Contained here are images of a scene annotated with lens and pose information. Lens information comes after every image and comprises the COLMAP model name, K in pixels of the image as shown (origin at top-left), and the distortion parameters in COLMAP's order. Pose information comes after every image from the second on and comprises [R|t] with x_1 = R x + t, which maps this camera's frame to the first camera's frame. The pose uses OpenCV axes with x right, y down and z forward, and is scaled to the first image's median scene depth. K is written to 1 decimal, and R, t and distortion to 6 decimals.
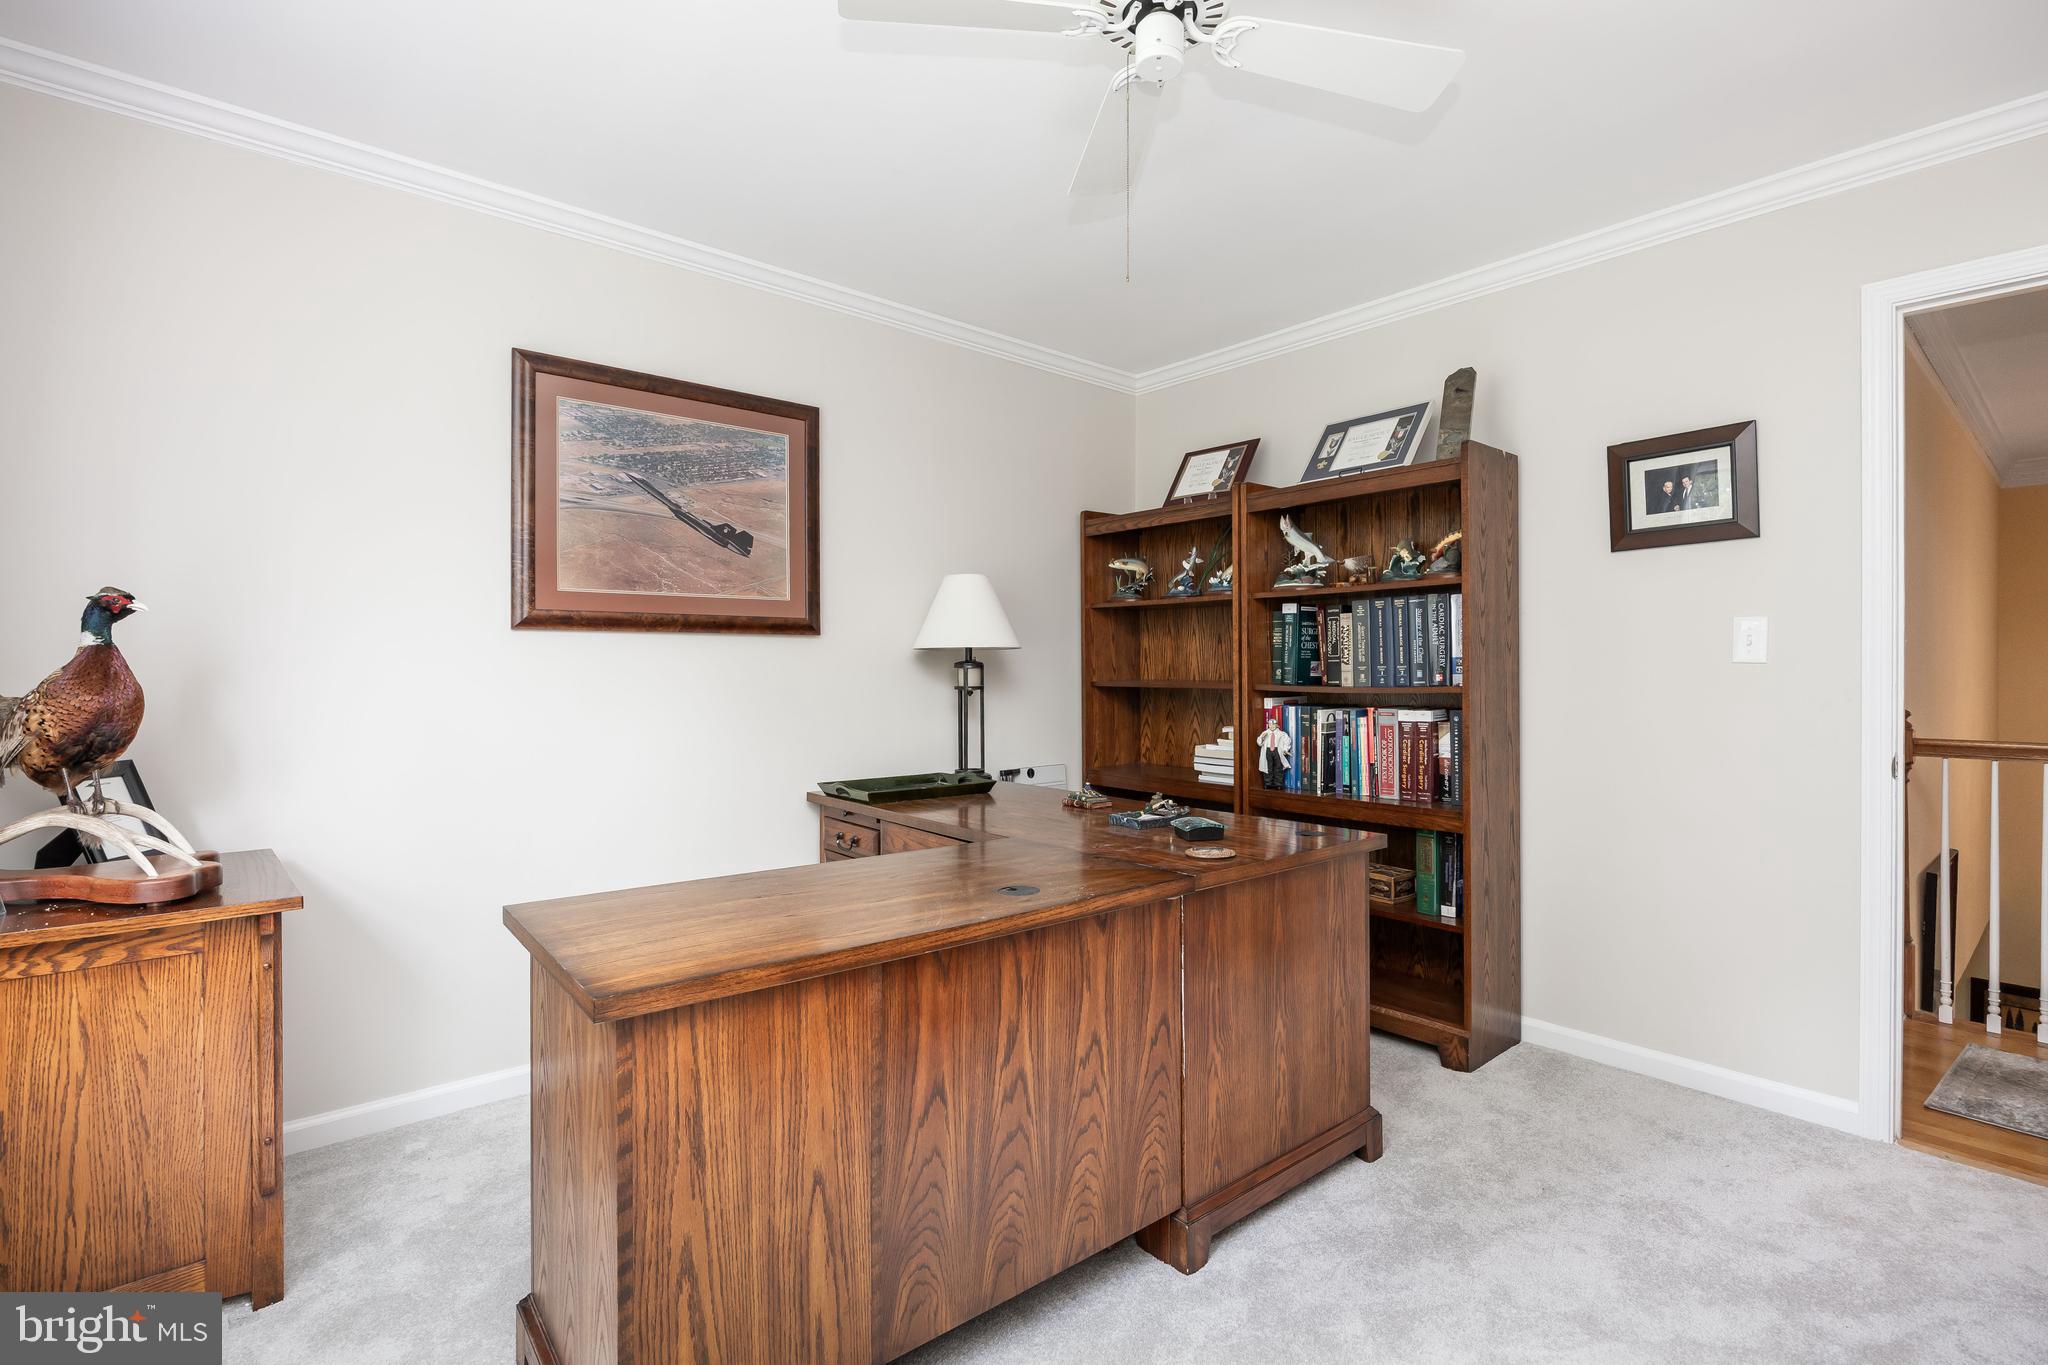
lens RADIAL K [[941.3, 0, 1024.0], [0, 941.3, 682.5], [0, 0, 1]] dist [-0.019271, -0.000009]
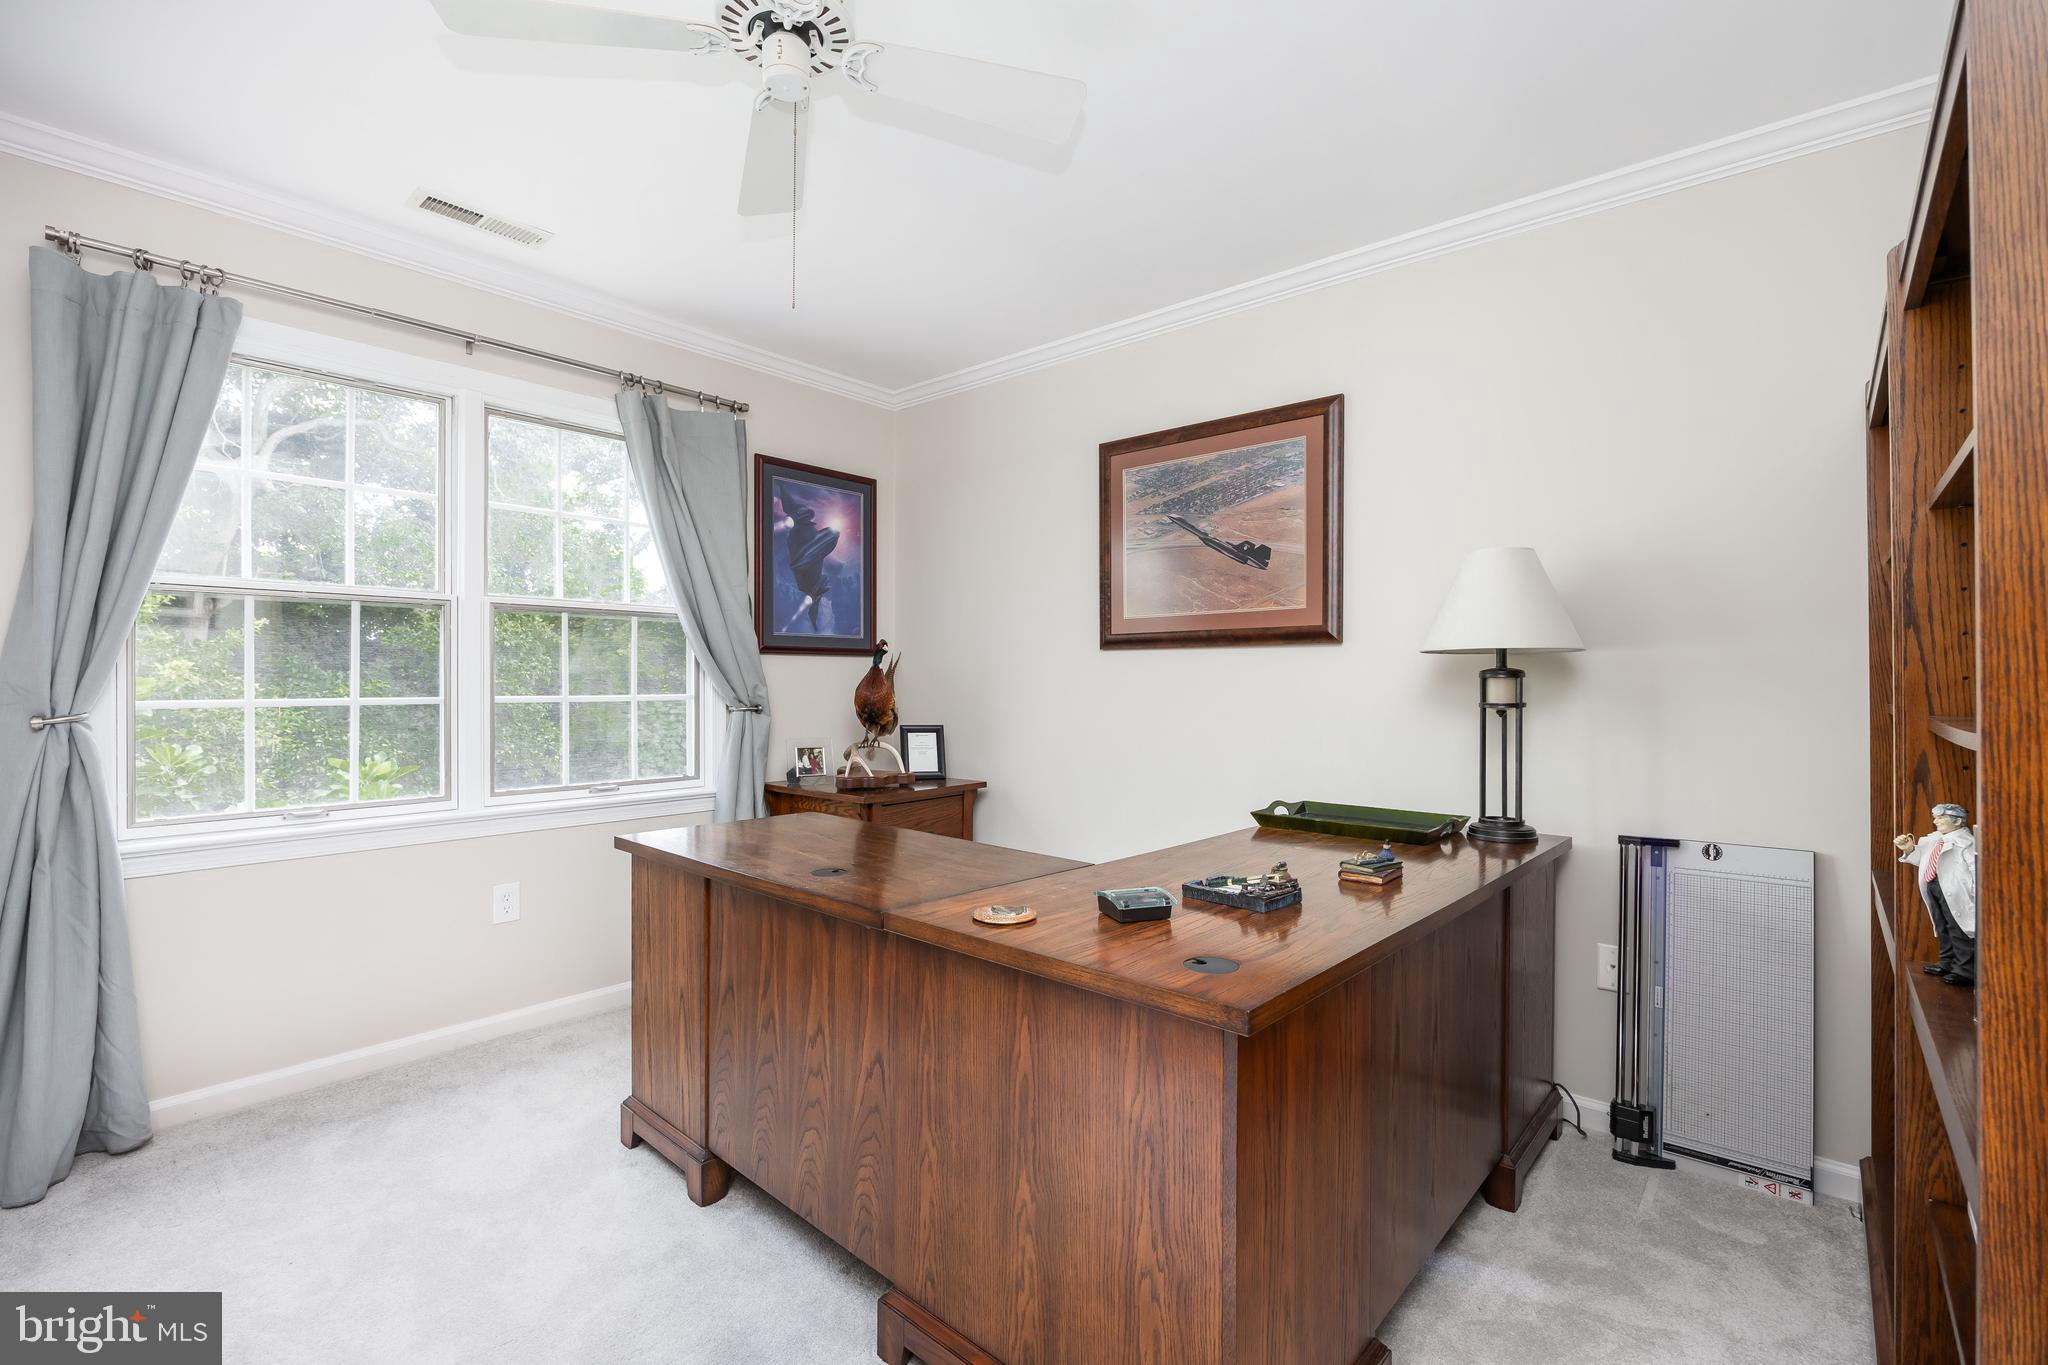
lens RADIAL K [[898.8, 0, 1066.3], [0, 898.8, 690.4], [0, 0, 1]] dist [-0.014531, 0.000067]
pose [[0.169759, 0.013427, -0.985394, 0.655046], [-0.015168, 0.999824, 0.011011, -0.009859], [0.985369, 0.013077, 0.169933, 0.643963]]
